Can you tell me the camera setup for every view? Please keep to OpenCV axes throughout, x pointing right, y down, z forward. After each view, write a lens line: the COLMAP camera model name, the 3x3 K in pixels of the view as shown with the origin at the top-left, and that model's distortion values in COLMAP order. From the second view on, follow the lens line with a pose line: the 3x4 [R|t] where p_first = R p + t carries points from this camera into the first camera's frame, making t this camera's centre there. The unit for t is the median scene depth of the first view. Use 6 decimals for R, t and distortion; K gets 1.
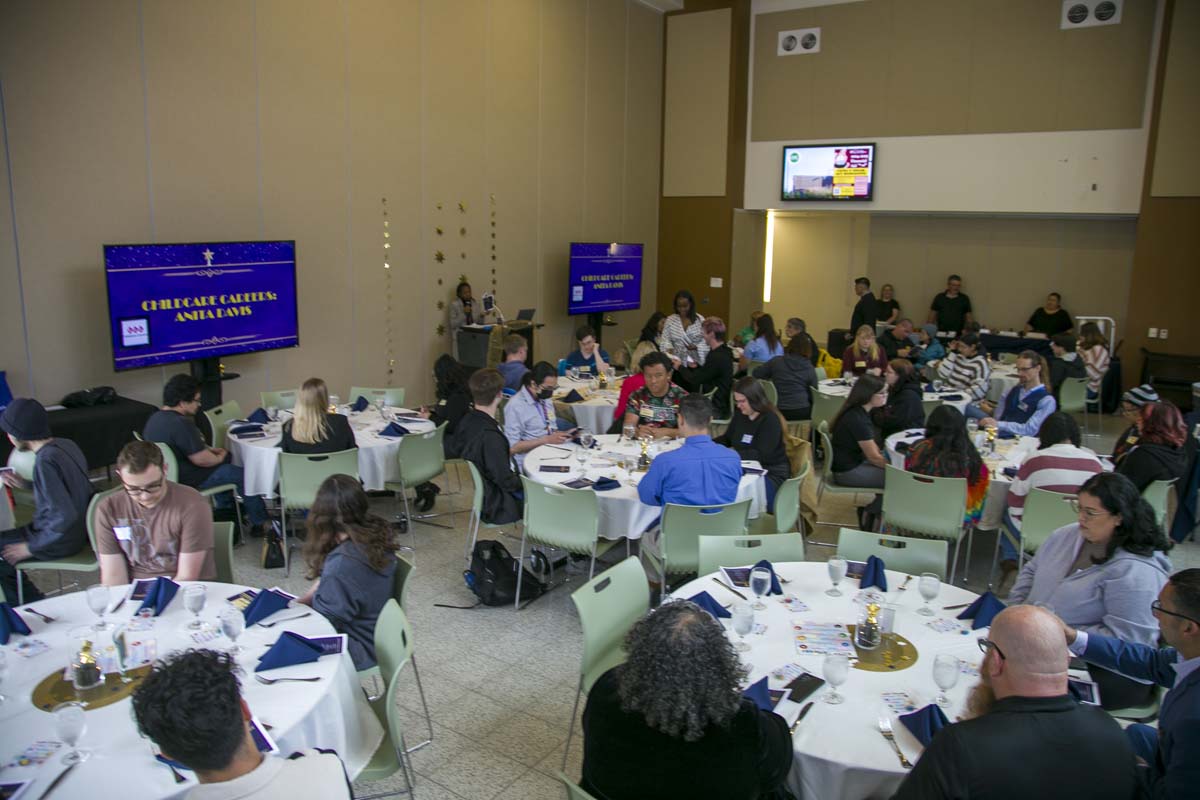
lens RADIAL K [[821.4, 0, 600.0], [0, 821.4, 400.0], [0, 0, 1]] dist [-0.124667, 0.063979]
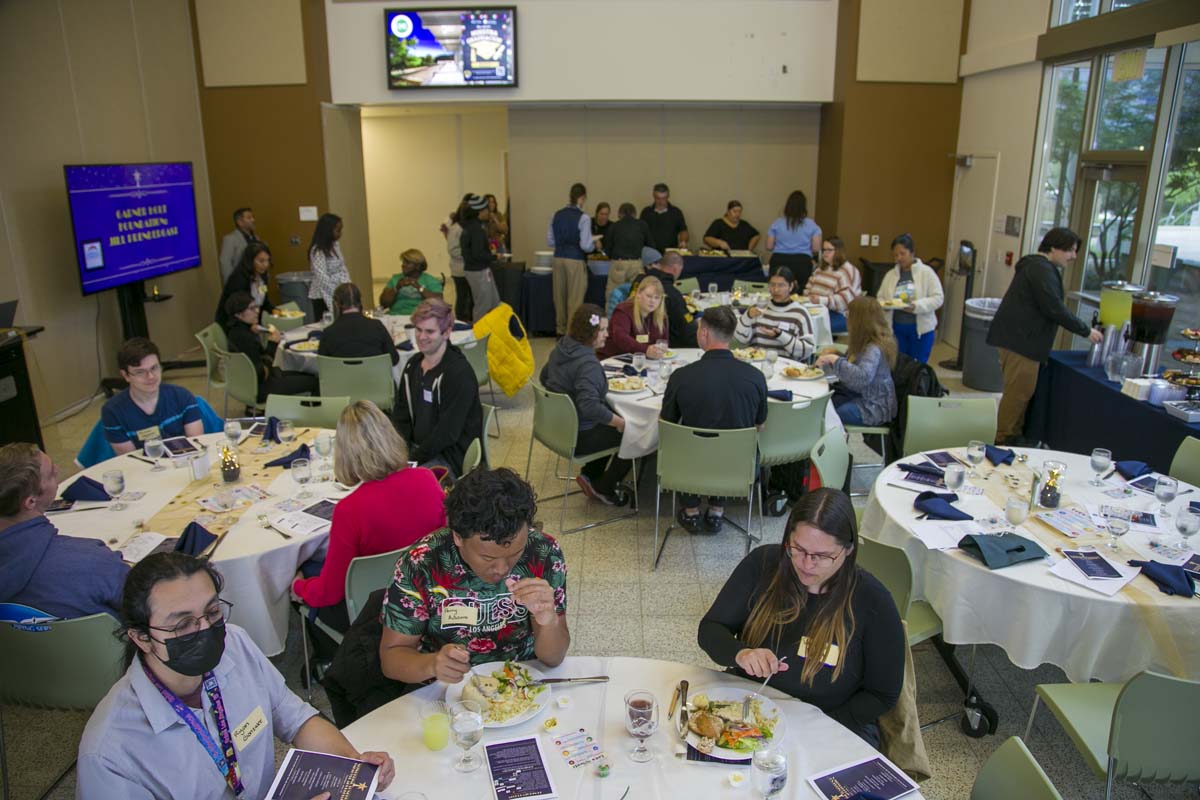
lens RADIAL K [[821.4, 0, 600.0], [0, 821.4, 400.0], [0, 0, 1]] dist [-0.124667, 0.063979]
pose [[0.840095, -0.176826, 0.512809, -0.046914], [0.121119, 0.982656, 0.140418, -0.102704], [-0.528744, -0.055854, 0.846942, 0.541095]]
